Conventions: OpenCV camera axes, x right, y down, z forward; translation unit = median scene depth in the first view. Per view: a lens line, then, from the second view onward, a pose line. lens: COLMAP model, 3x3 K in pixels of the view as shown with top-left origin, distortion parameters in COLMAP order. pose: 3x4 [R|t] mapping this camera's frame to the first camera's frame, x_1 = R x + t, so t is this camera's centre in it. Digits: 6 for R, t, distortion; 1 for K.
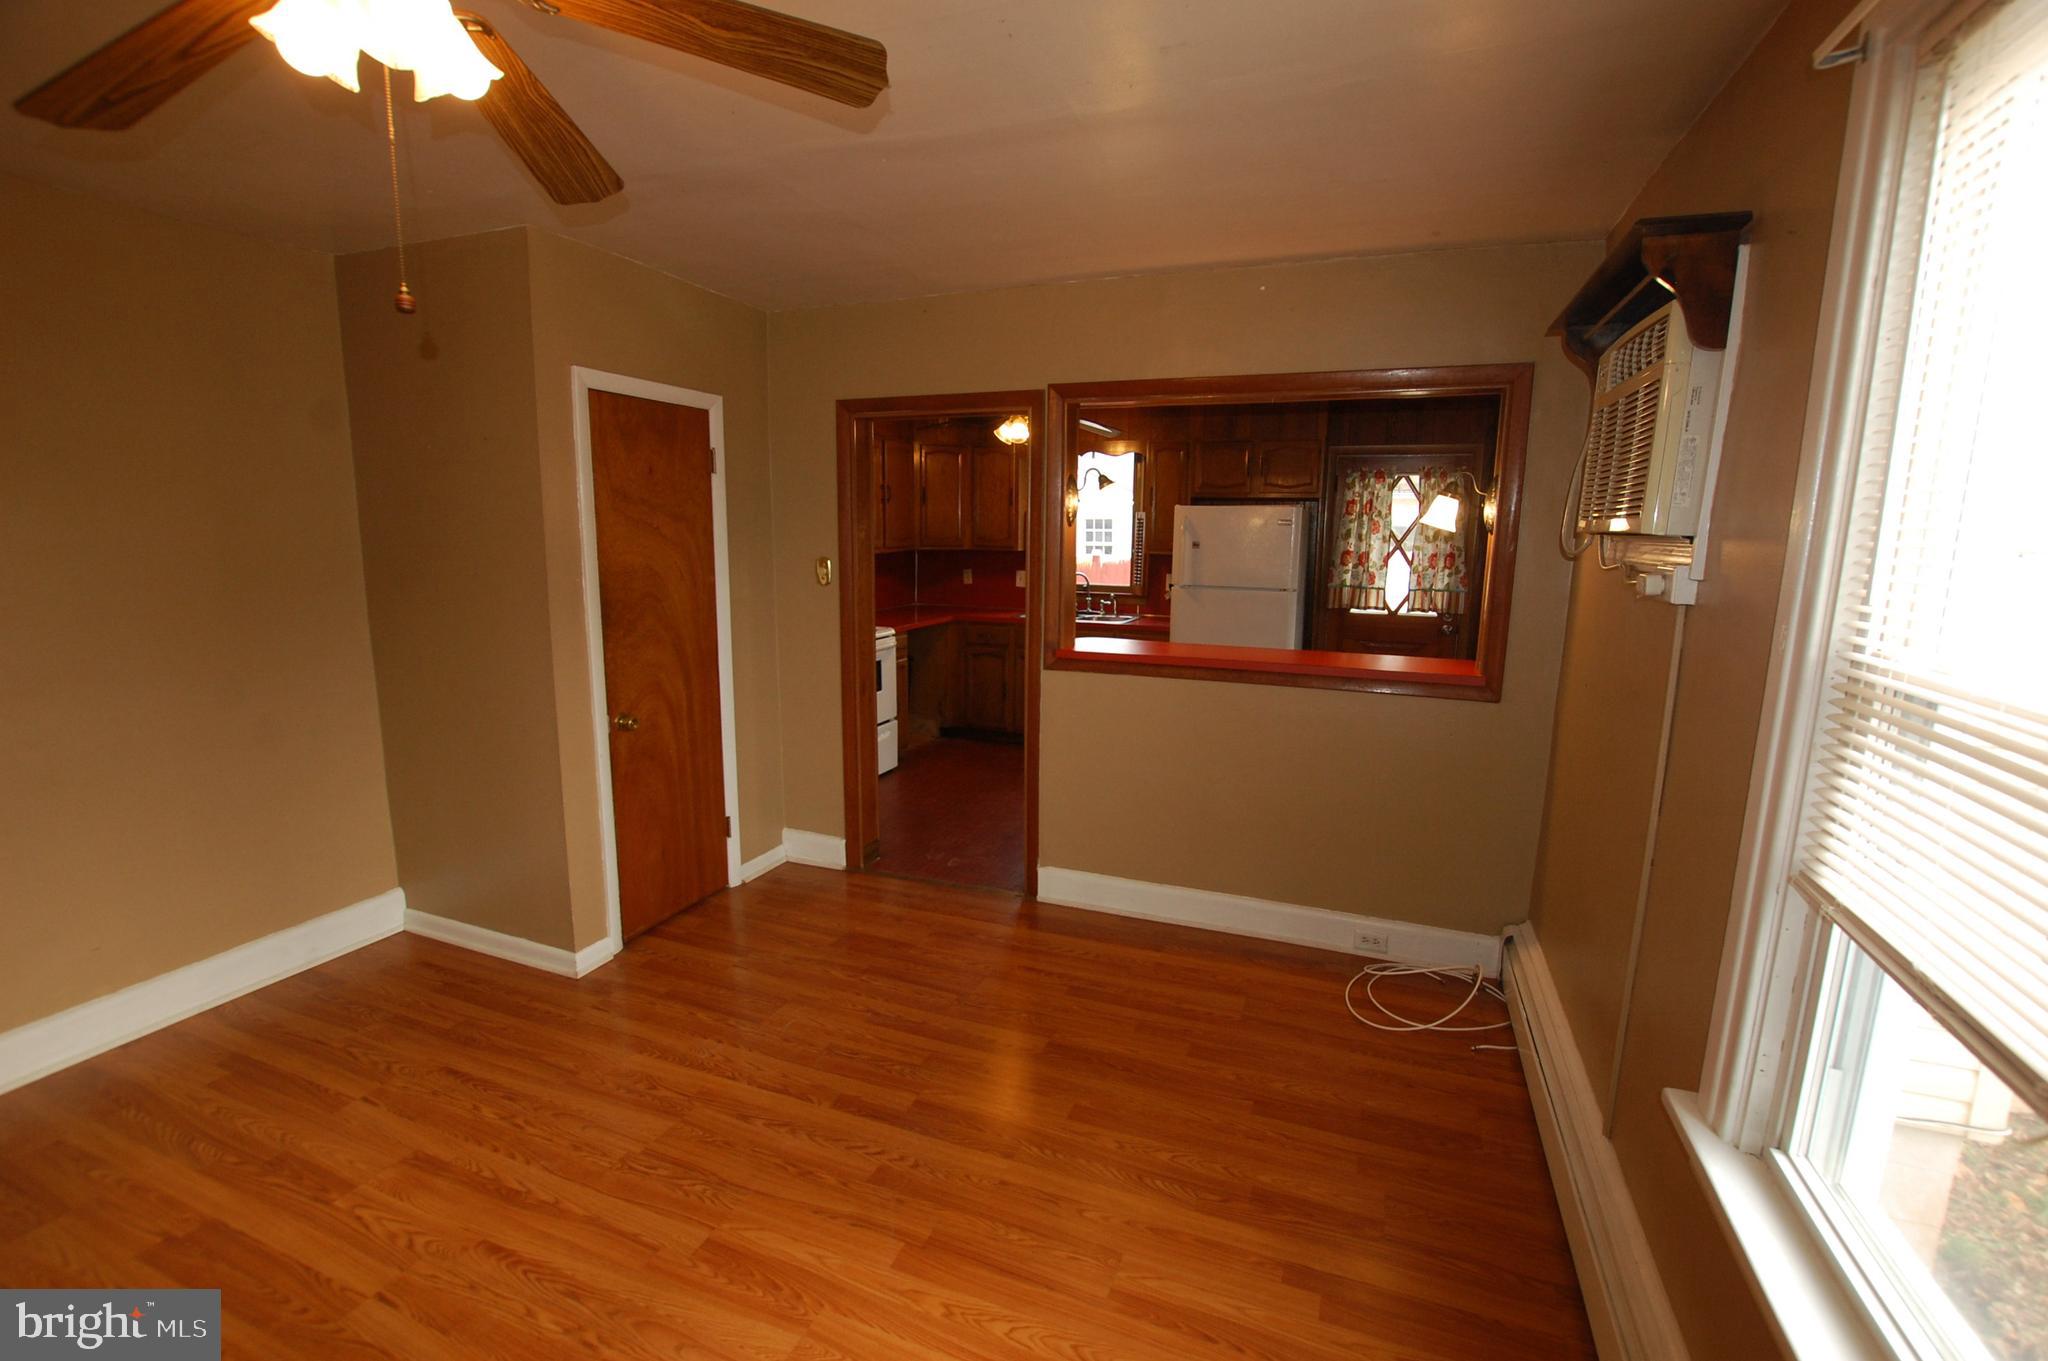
lens RADIAL K [[903.1, 0, 1027.2], [0, 903.1, 681.0], [0, 0, 1]] dist [-0.027737, 0.000560]
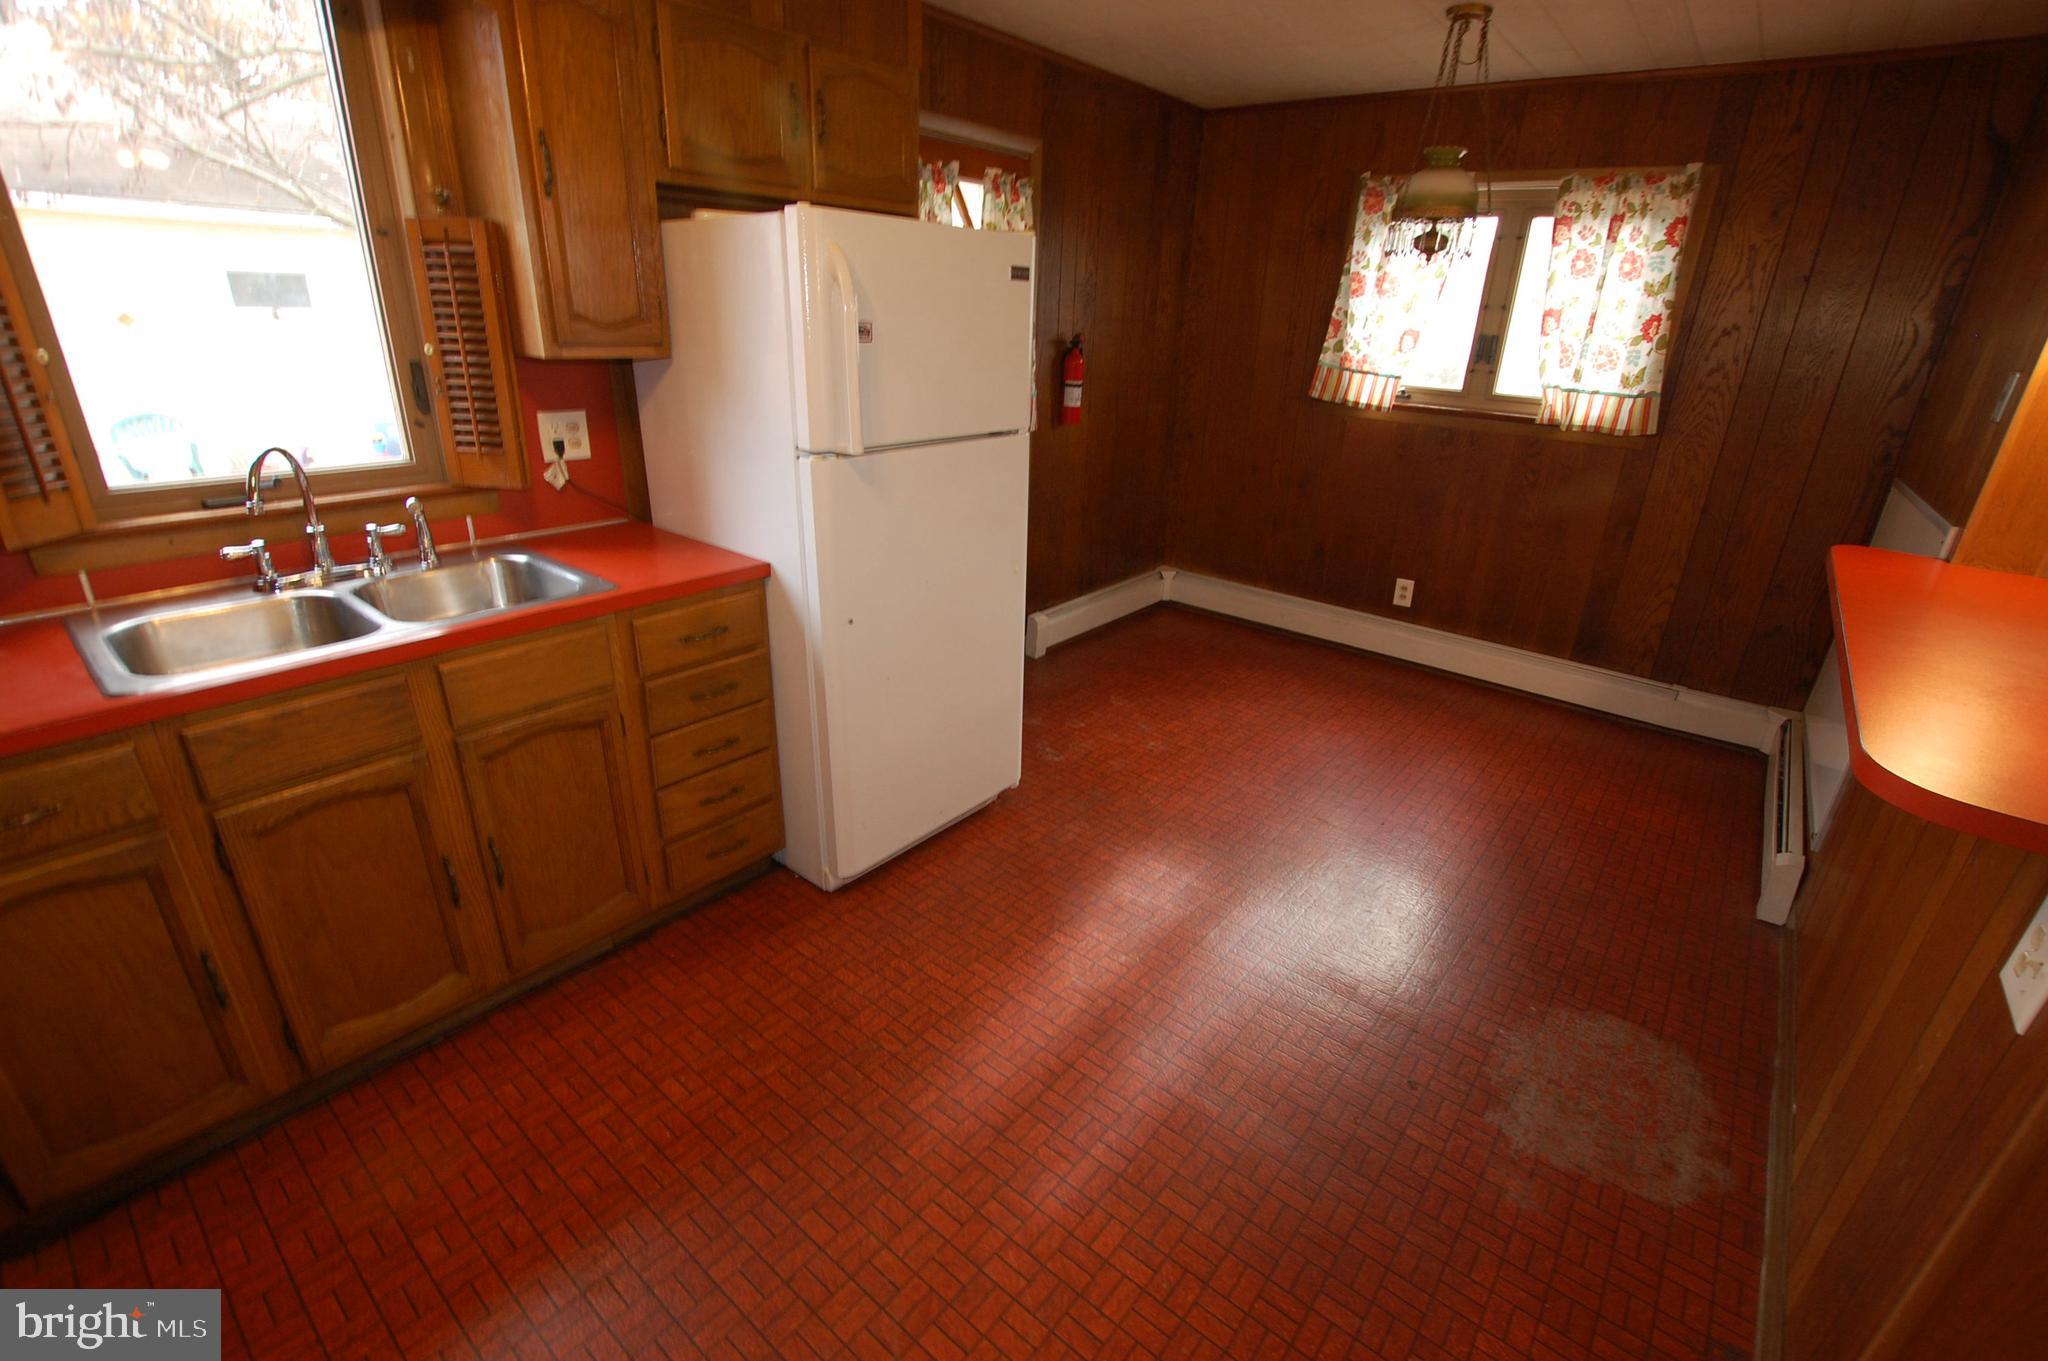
lens RADIAL K [[903.1, 0, 1027.2], [0, 903.1, 681.0], [0, 0, 1]] dist [-0.027737, 0.000560]
pose [[0.311317, -0.364778, 0.877507, -0.259464], [0.129376, 0.931066, 0.341143, -0.227002], [-0.941458, 0.007324, 0.337050, 1.378127]]
